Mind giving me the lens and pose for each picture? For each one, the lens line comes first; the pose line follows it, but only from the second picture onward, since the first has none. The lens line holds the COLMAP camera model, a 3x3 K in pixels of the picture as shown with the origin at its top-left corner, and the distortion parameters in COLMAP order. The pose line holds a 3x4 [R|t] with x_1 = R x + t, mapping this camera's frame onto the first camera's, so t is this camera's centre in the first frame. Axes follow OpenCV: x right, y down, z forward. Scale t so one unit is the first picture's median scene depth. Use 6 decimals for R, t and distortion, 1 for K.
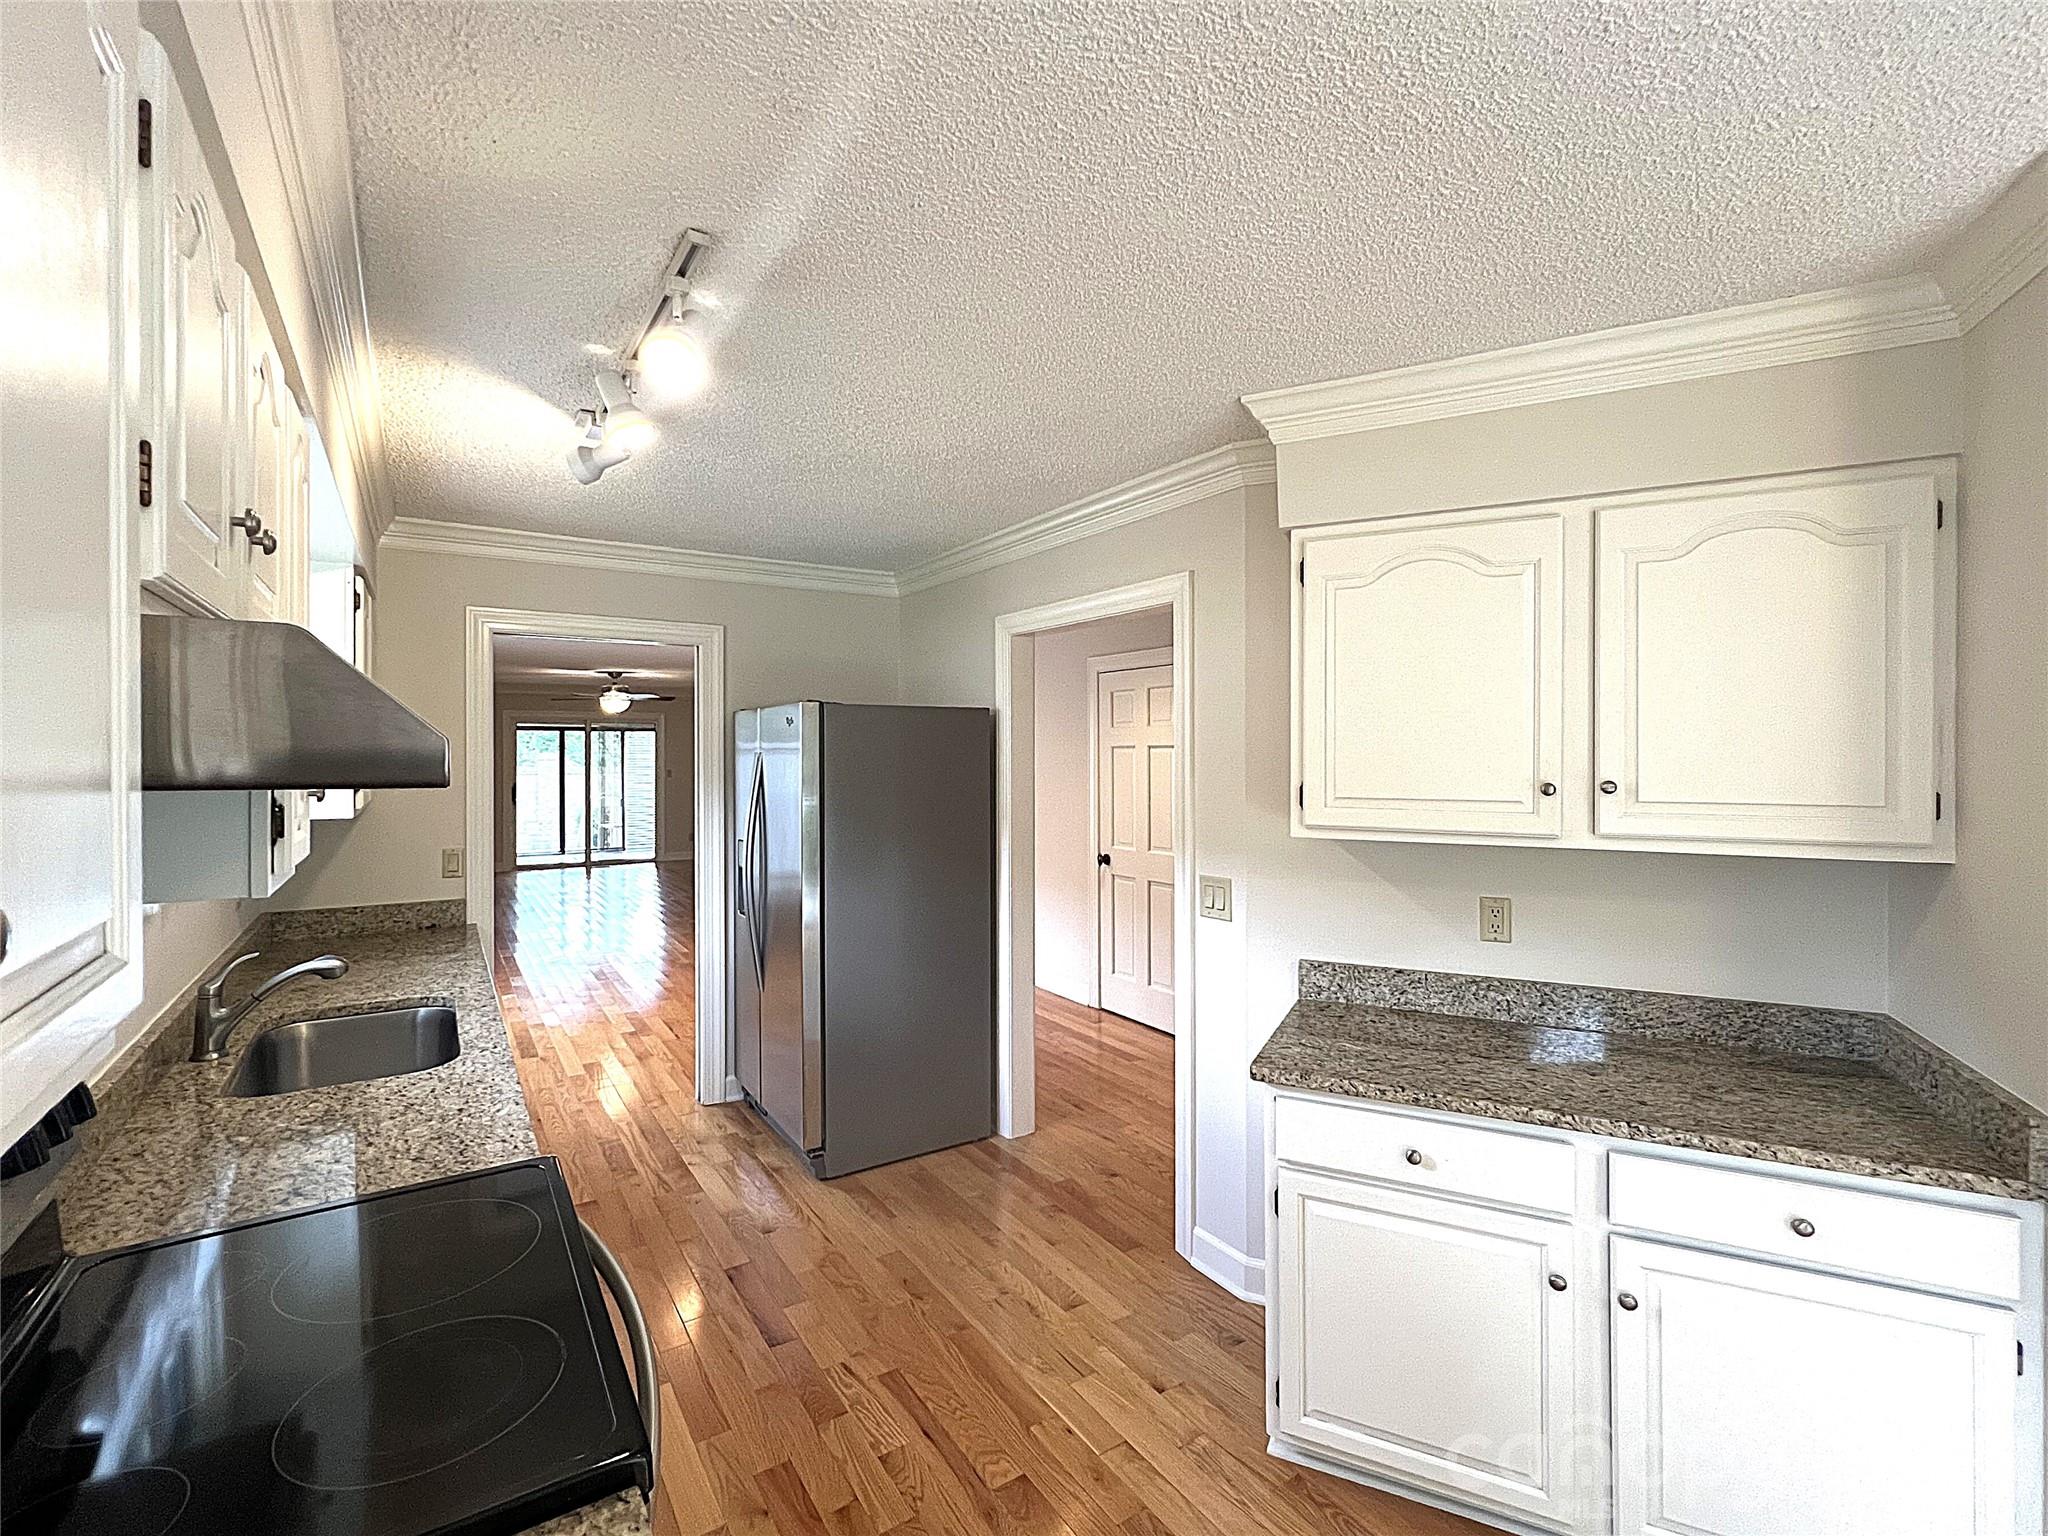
lens RADIAL K [[918.4, 0, 1017.7], [0, 918.4, 755.4], [0, 0, 1]] dist [-0.001762, 0.000935]
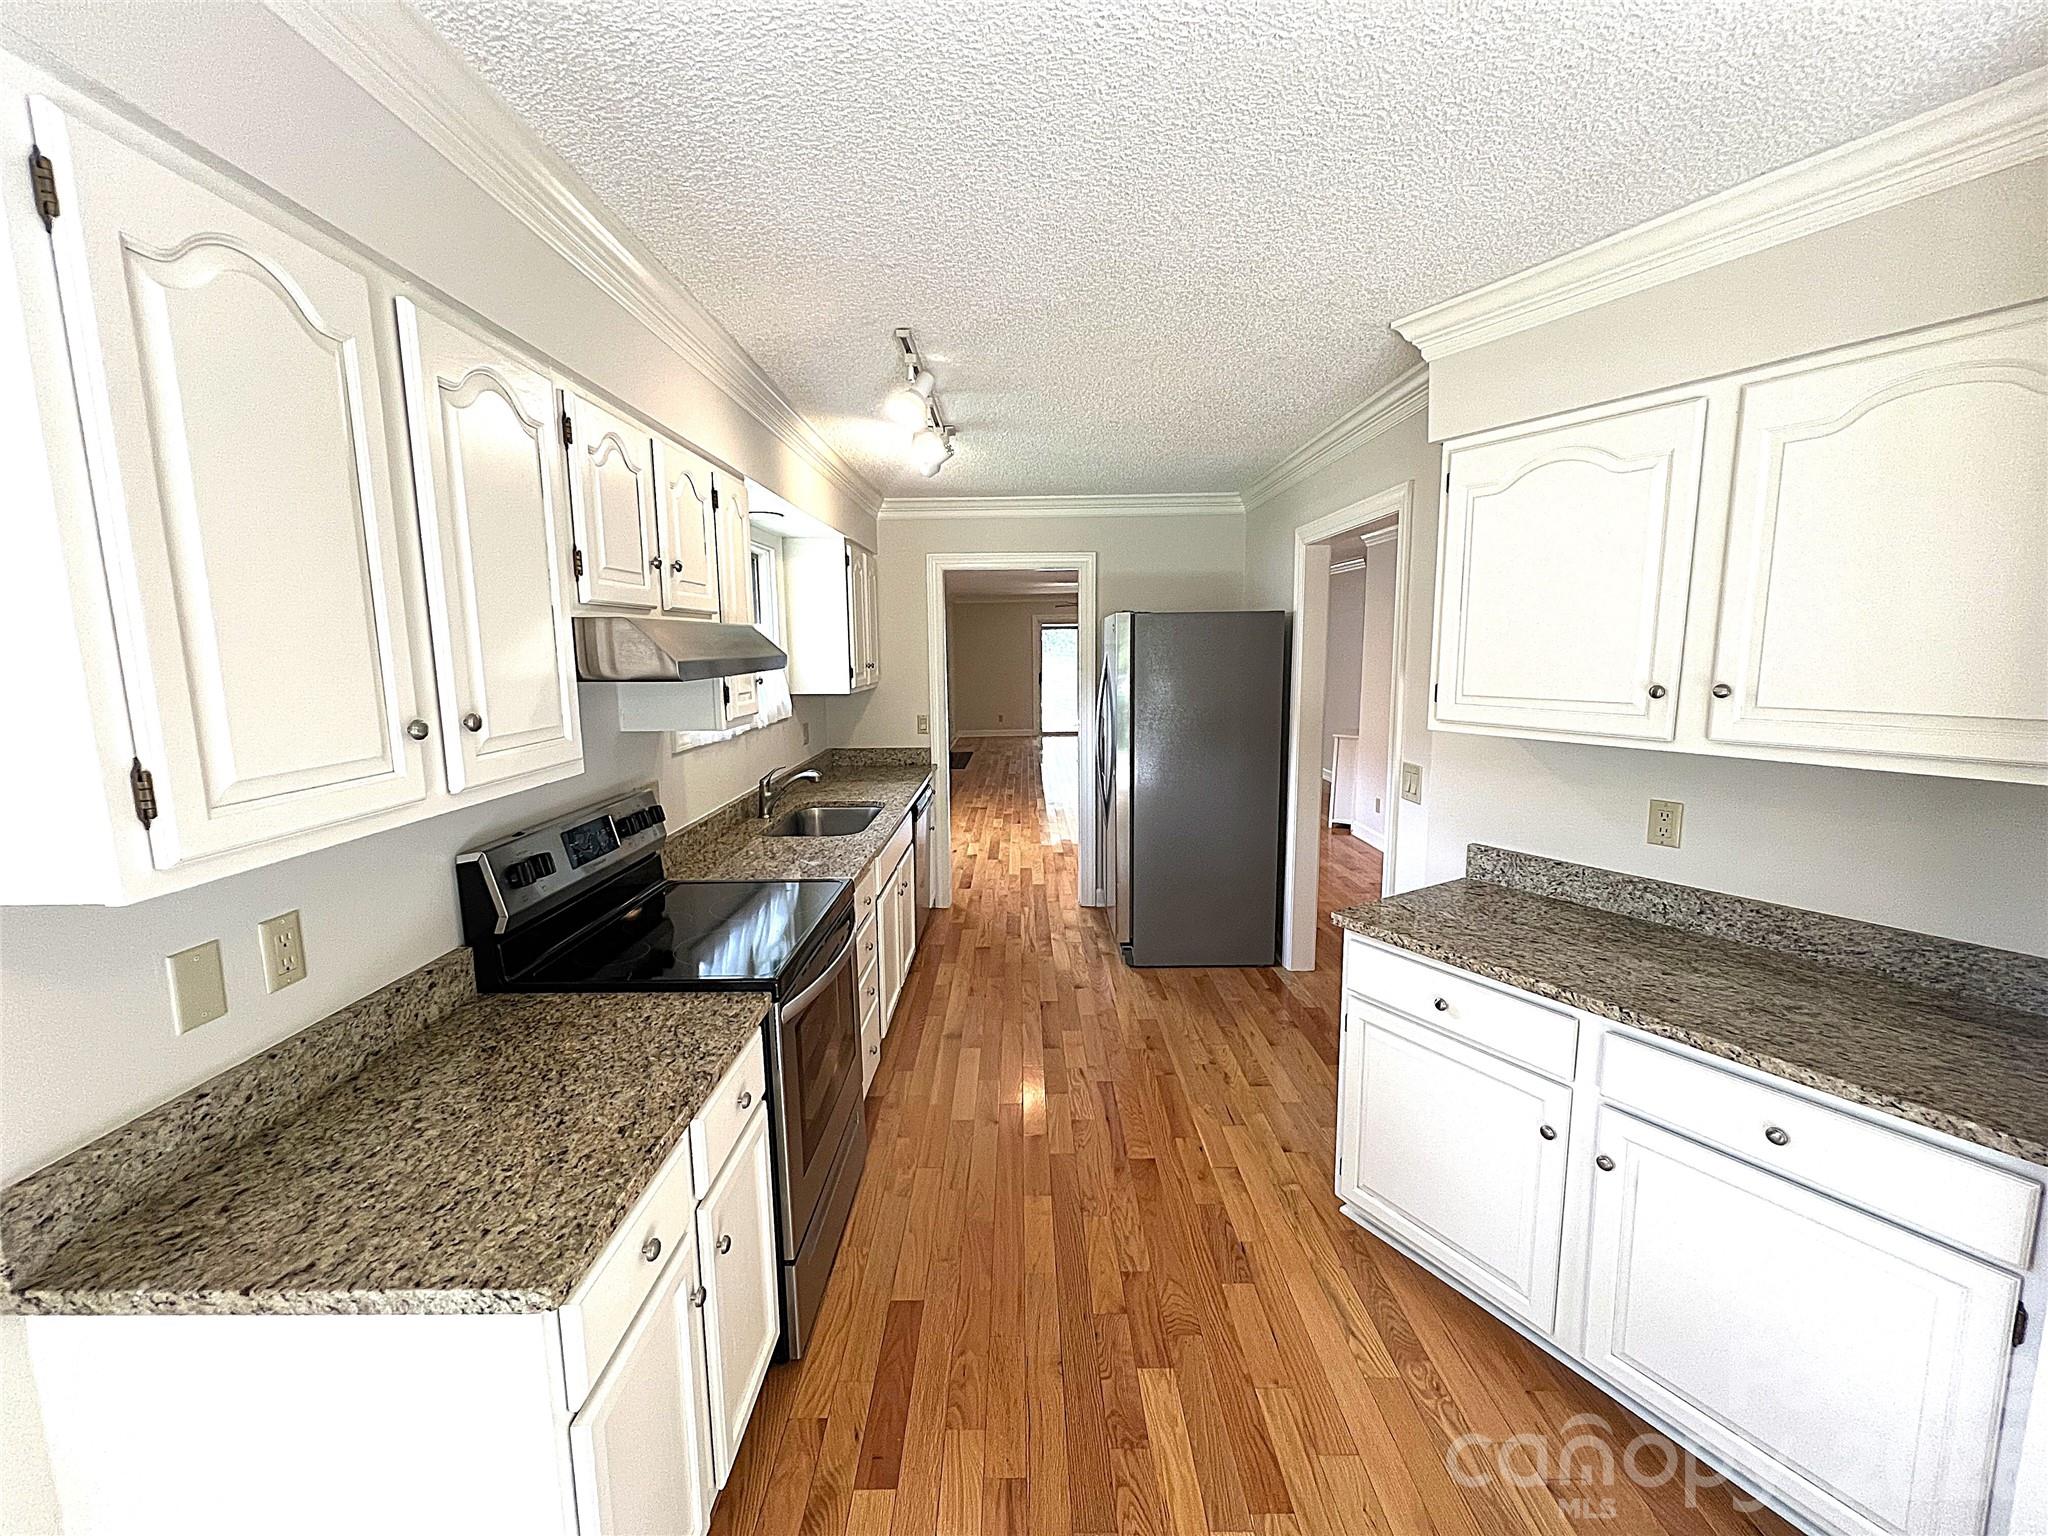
lens RADIAL K [[824.8, 0, 1018.1], [0, 824.8, 755.0], [0, 0, 1]] dist [-0.000916, -0.000335]
pose [[0.834182, 0.063036, -0.547876, 0.485044], [0.010112, 0.991531, 0.129477, -0.016832], [0.551397, -0.113548, 0.826479, -0.115908]]
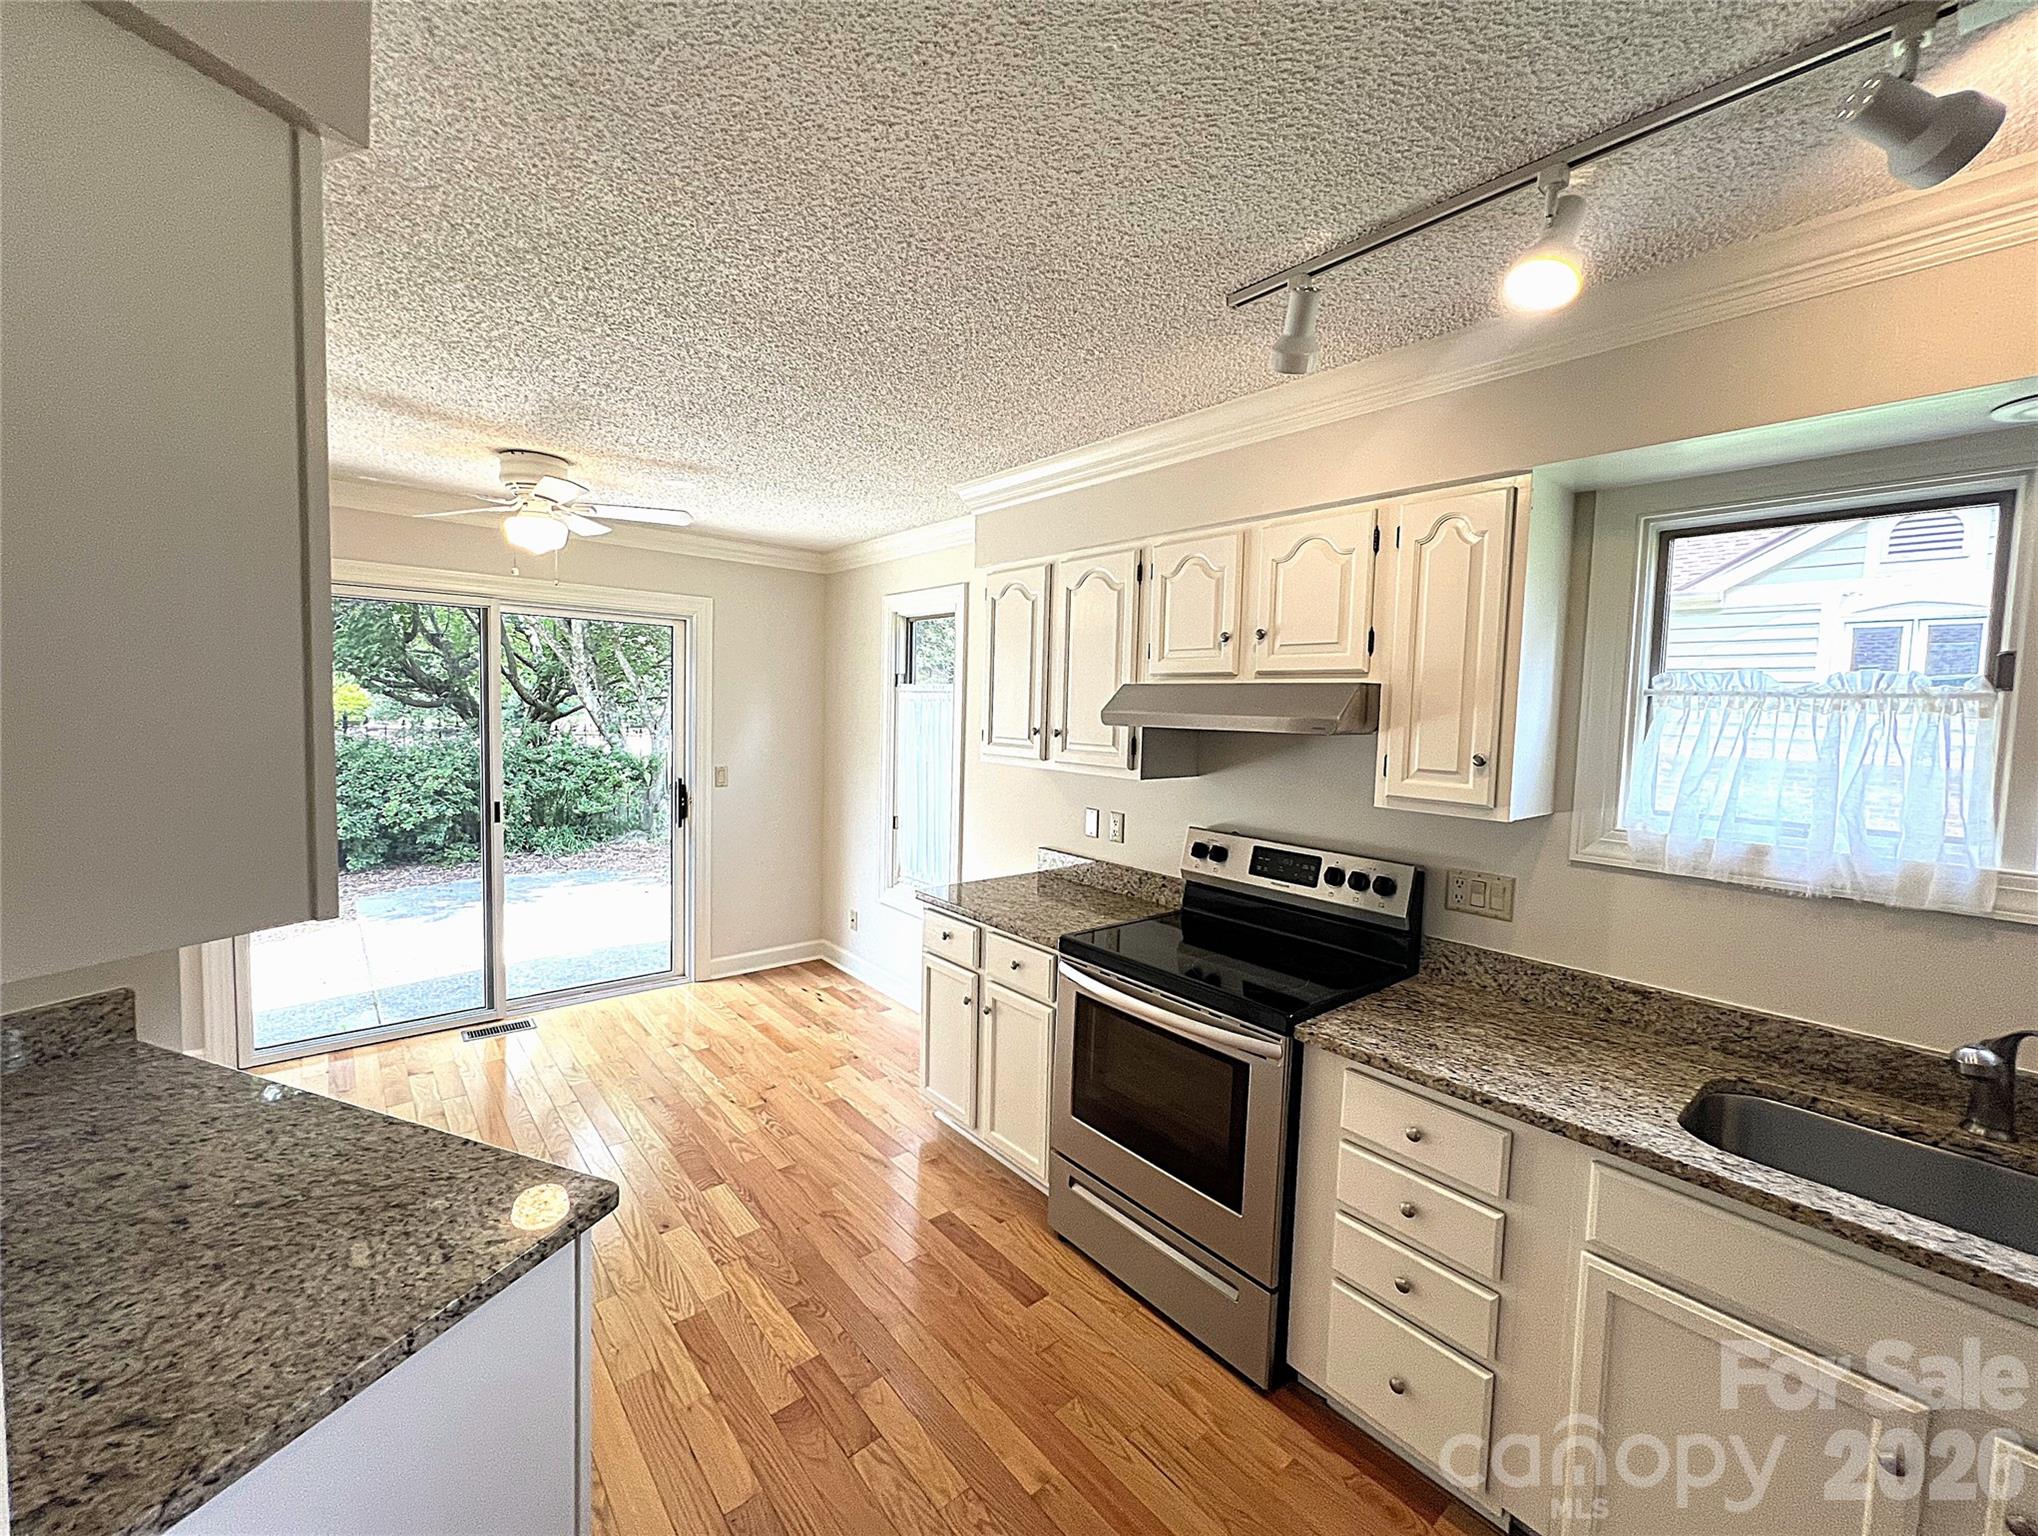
lens RADIAL K [[820.8, 0, 1012.6], [0, 820.8, 762.4], [0, 0, 1]] dist [-0.000916, -0.000335]
pose [[-0.992317, -0.019314, -0.122205, 0.048307], [-0.028920, 0.996587, 0.077320, -0.020566], [0.120295, 0.080260, -0.989488, 1.561423]]
